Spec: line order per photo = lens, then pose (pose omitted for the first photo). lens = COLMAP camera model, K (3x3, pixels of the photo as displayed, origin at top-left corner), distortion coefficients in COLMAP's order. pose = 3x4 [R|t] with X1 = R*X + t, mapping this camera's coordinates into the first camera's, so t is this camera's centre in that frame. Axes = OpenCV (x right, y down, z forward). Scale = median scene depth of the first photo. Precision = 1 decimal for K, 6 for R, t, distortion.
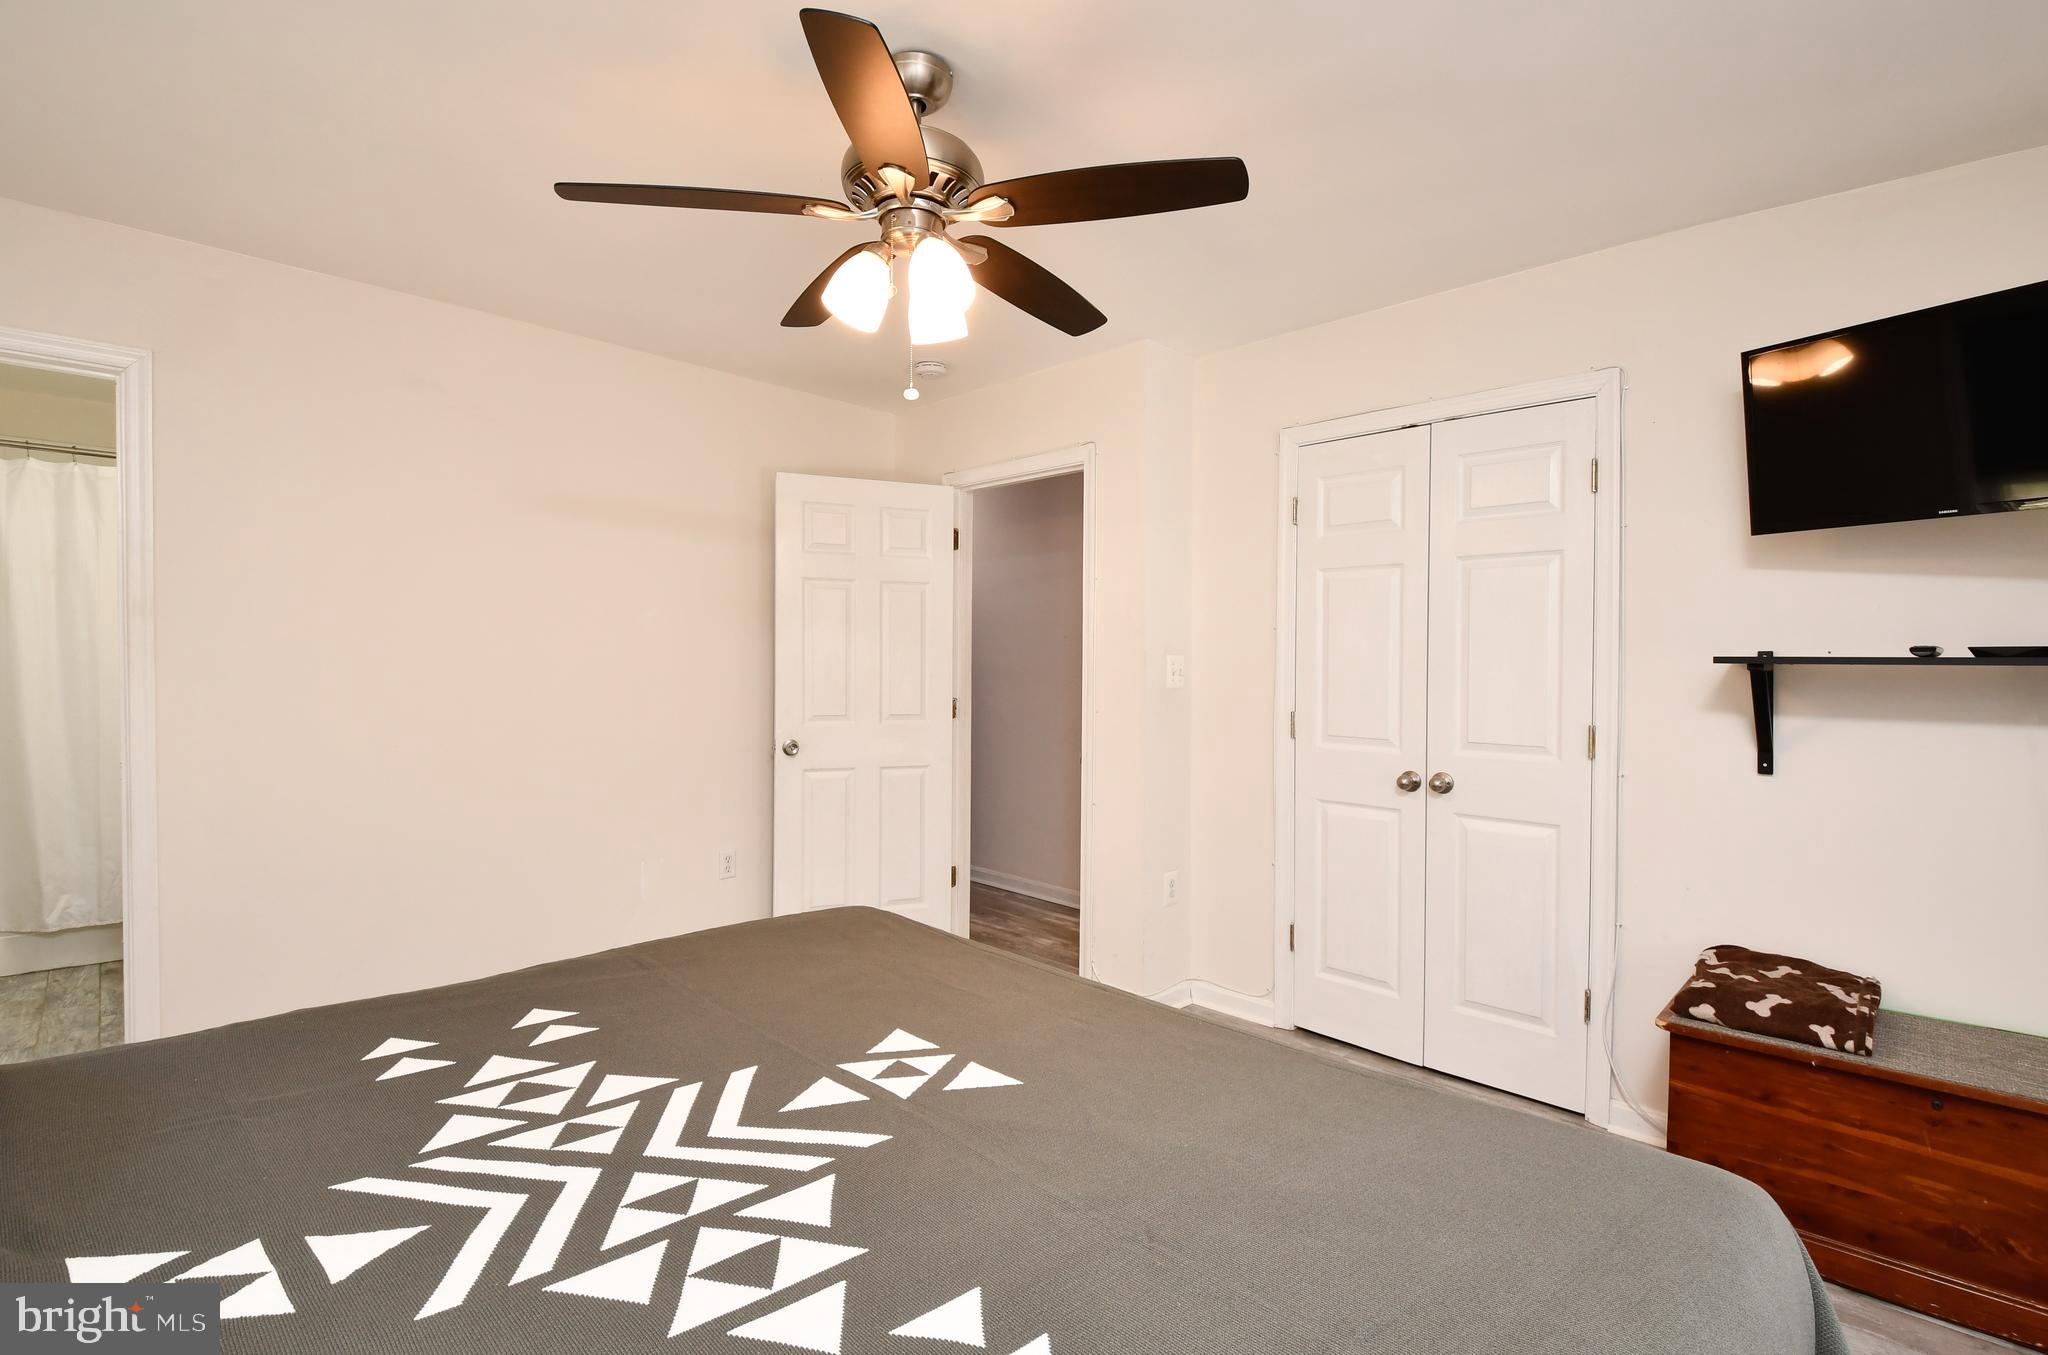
lens RADIAL K [[924.0, 0, 1007.7], [0, 924.0, 652.0], [0, 0, 1]] dist [0.025399, -0.026938]
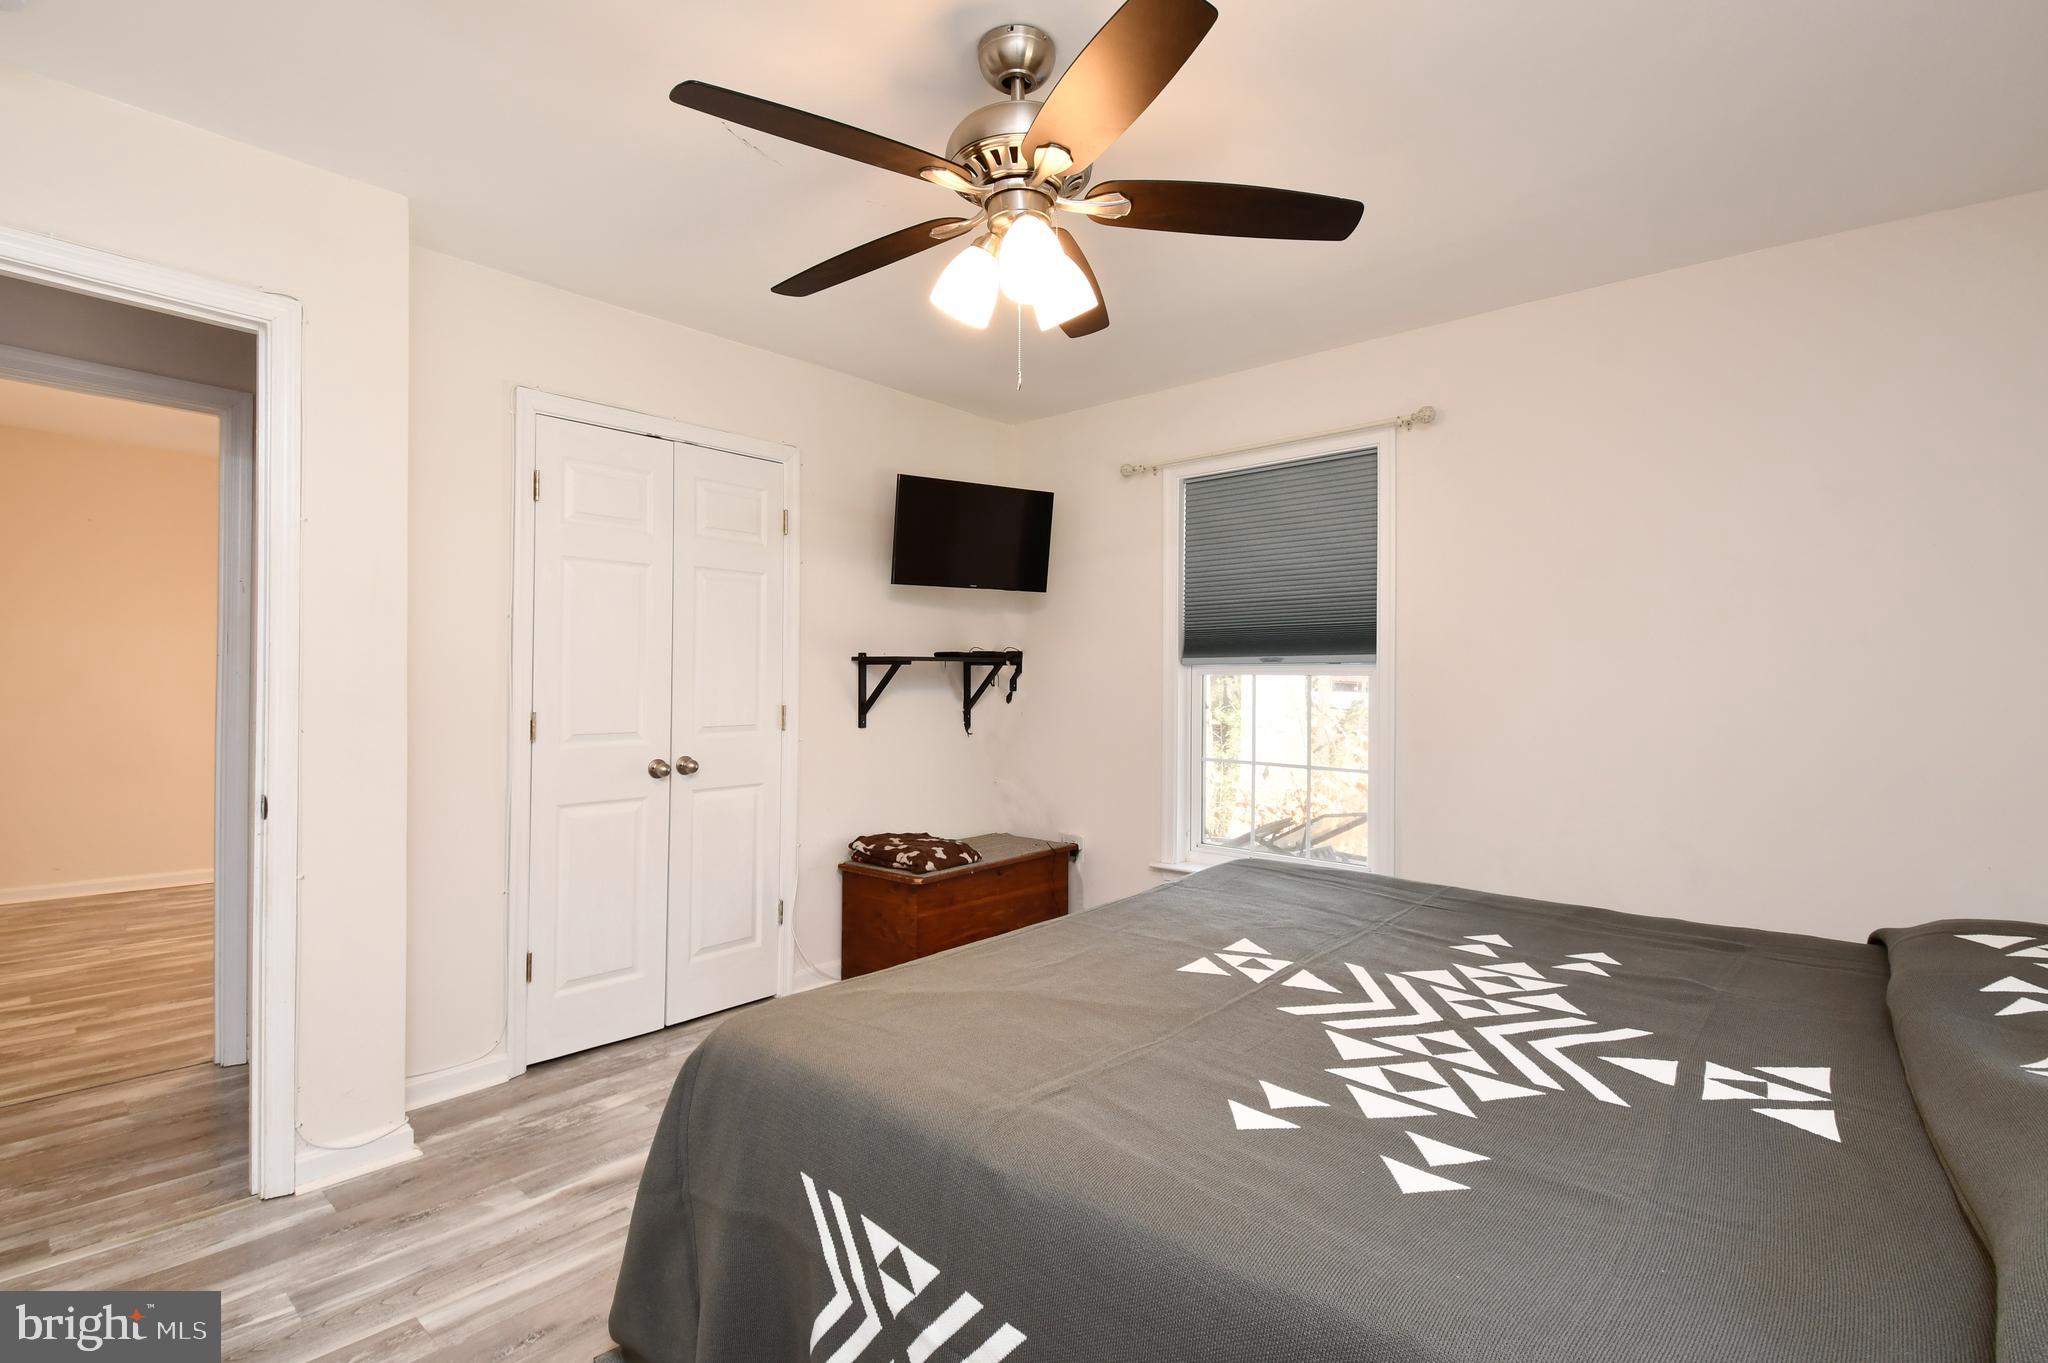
lens RADIAL K [[899.5, 0, 1032.2], [0, 899.5, 667.0], [0, 0, 1]] dist [-0.013252, -0.000055]
pose [[-0.042837, -0.003949, 0.999074, -0.814889], [-0.017603, 0.999840, 0.003197, 0.014293], [-0.998927, -0.017450, -0.042900, 0.810082]]
